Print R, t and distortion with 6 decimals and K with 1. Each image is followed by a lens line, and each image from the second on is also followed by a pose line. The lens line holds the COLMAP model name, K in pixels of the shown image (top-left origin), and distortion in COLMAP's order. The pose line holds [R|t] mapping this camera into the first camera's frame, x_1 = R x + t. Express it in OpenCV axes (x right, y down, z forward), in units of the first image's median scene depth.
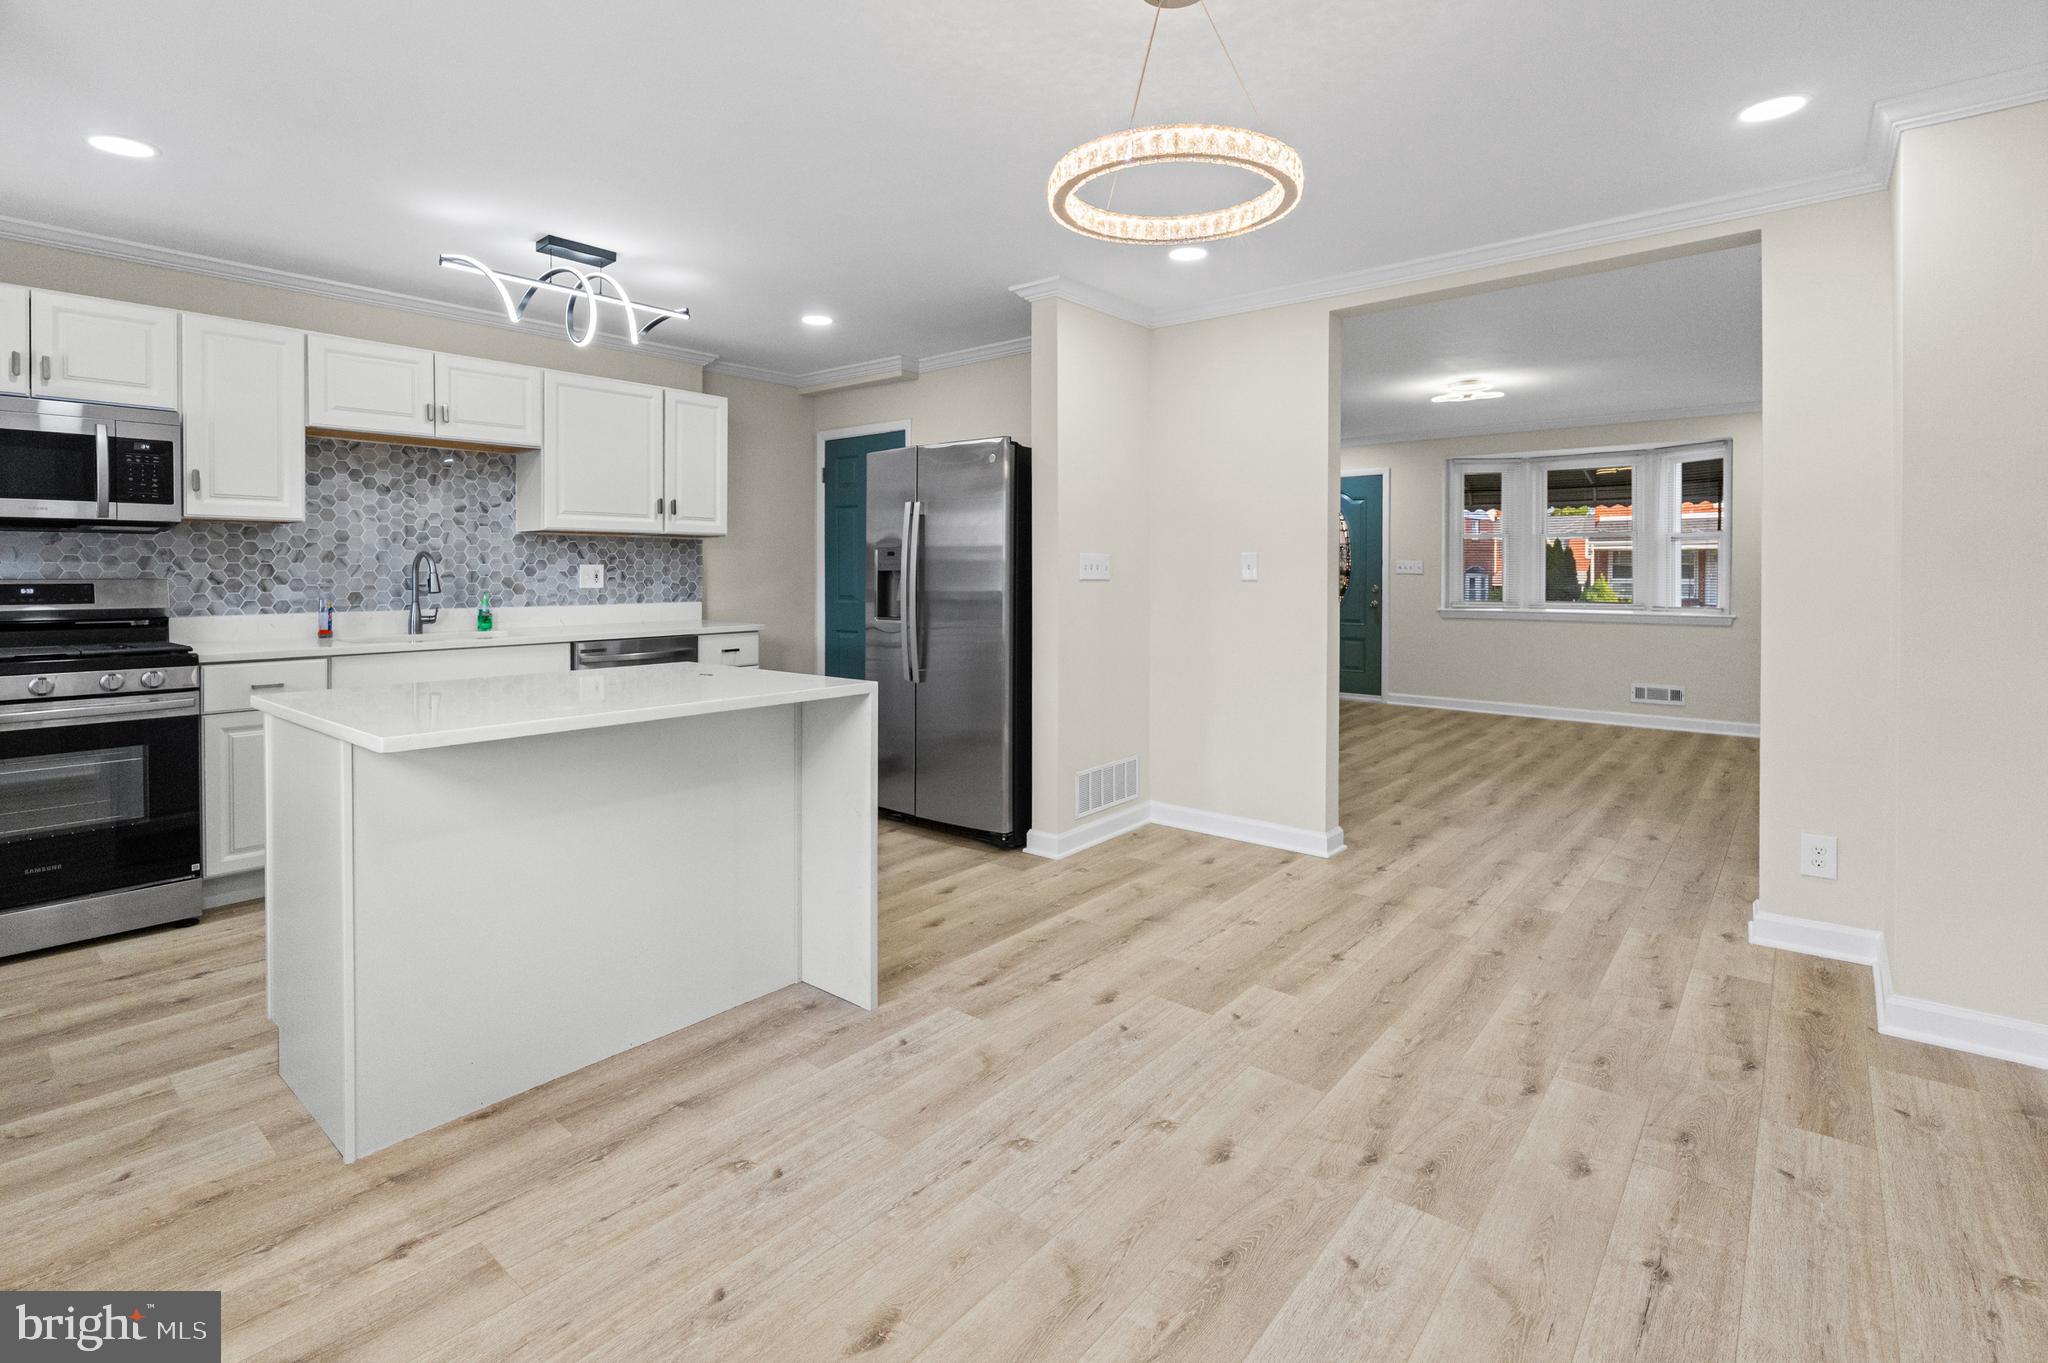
lens RADIAL K [[964.7, 0, 1019.1], [0, 964.7, 581.8], [0, 0, 1]] dist [-0.010301, 0.000765]
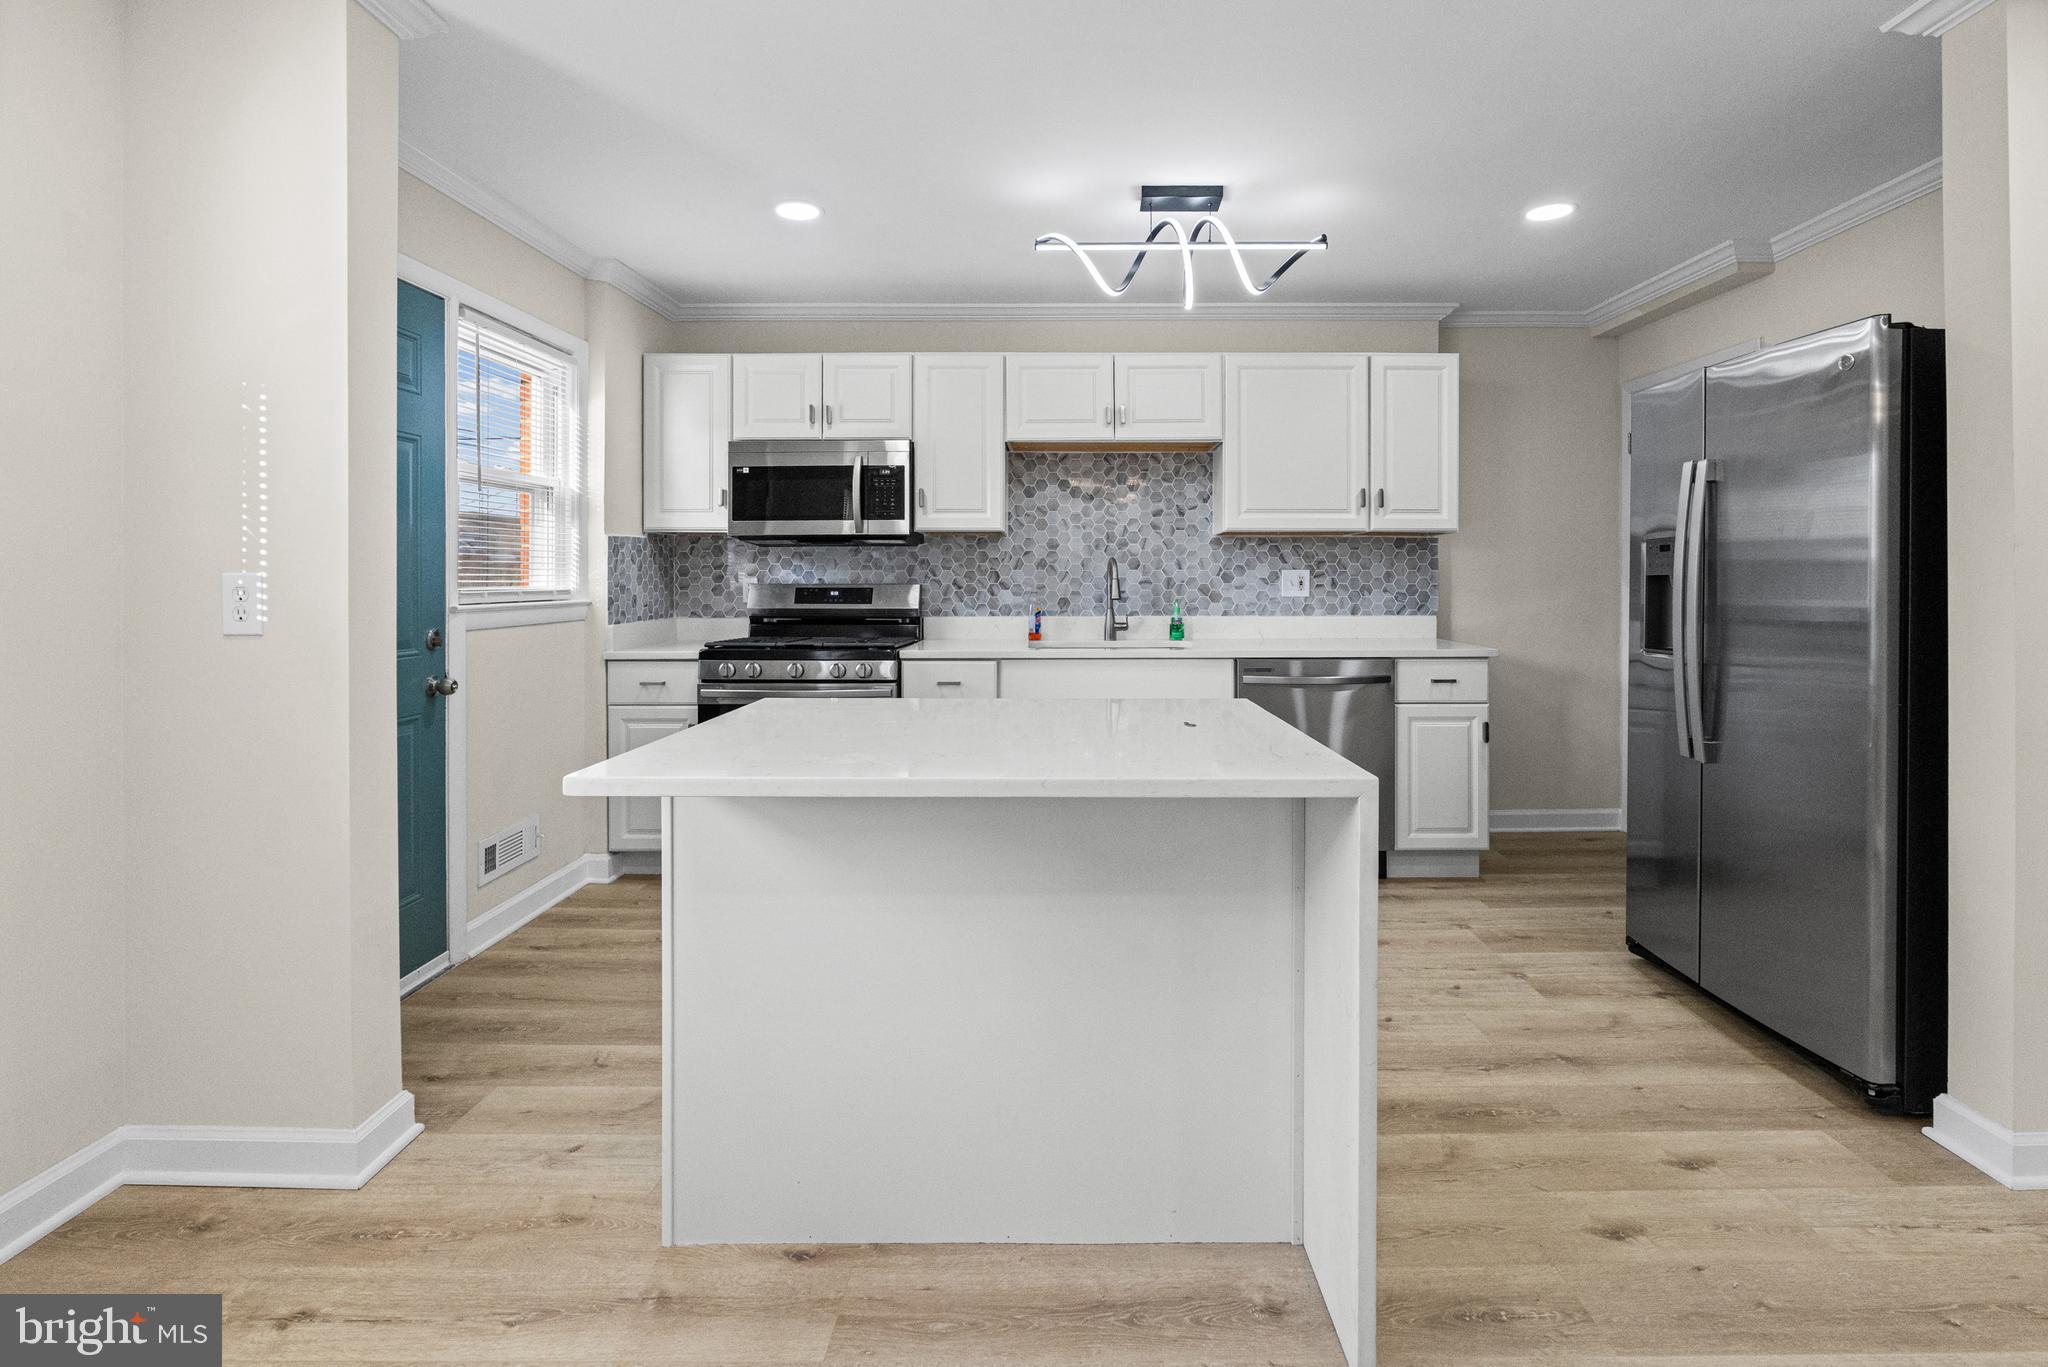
lens RADIAL K [[946.8, 0, 1048.8], [0, 946.8, 578.5], [0, 0, 1]] dist [-0.009257, 0.000783]
pose [[0.637732, -0.002087, -0.770255, 0.099829], [-0.007875, 0.999926, -0.009229, -0.000386], [0.770218, 0.011951, 0.637669, 0.369073]]
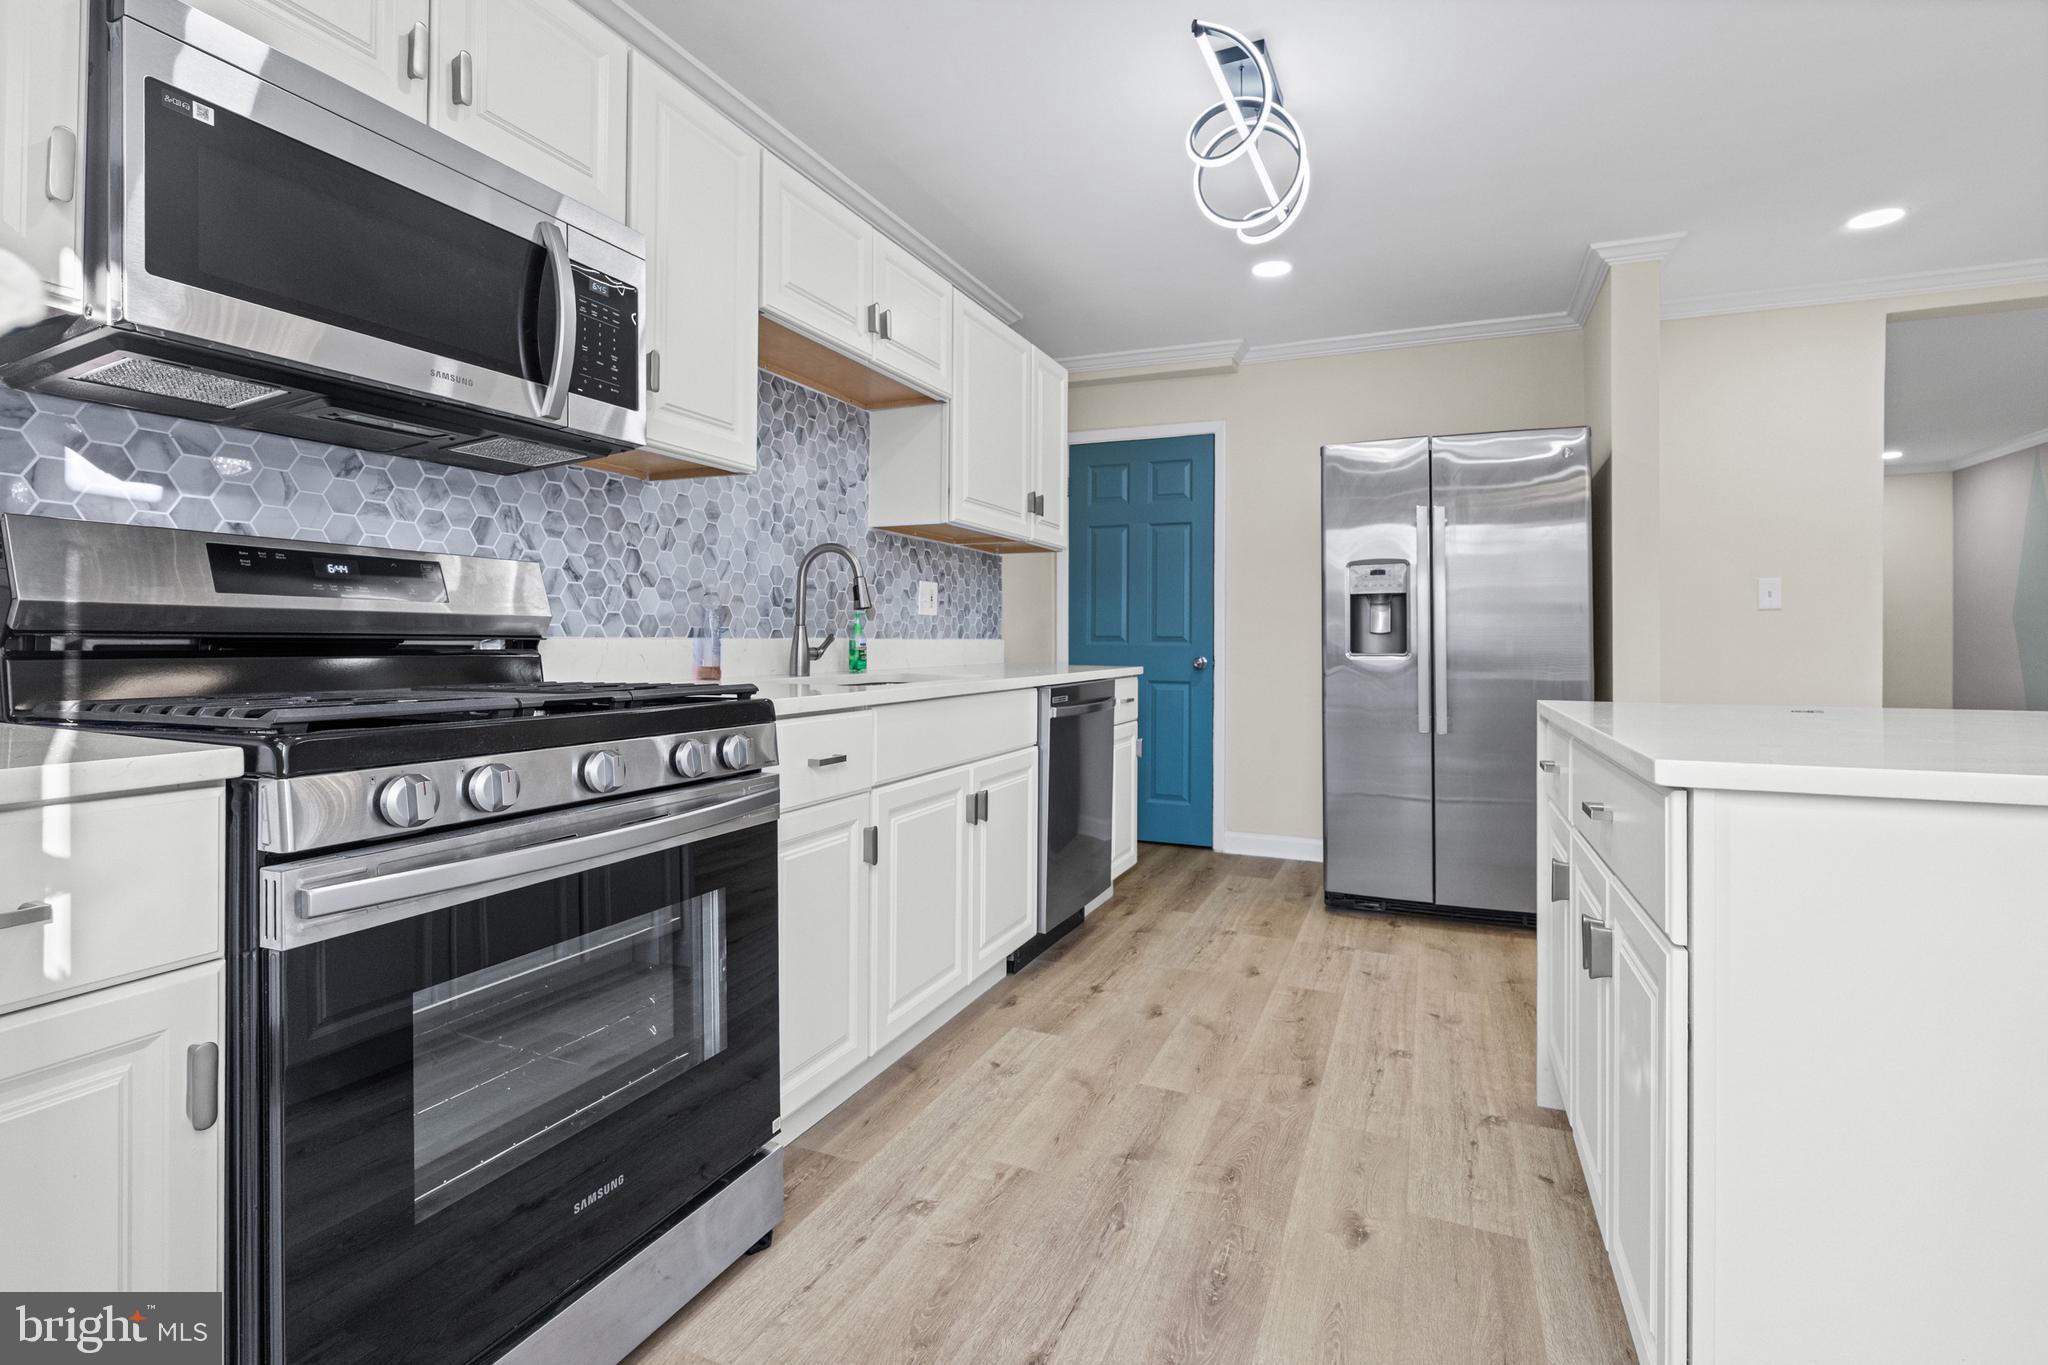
lens RADIAL K [[954.7, 0, 1048.4], [0, 954.7, 631.6], [0, 0, 1]] dist [-0.000840, 0.000150]
pose [[0.953039, 0.007086, 0.302764, -0.754555], [-0.000956, 0.999792, -0.020392, 0.042973], [-0.302845, 0.019145, 0.952847, 0.410191]]
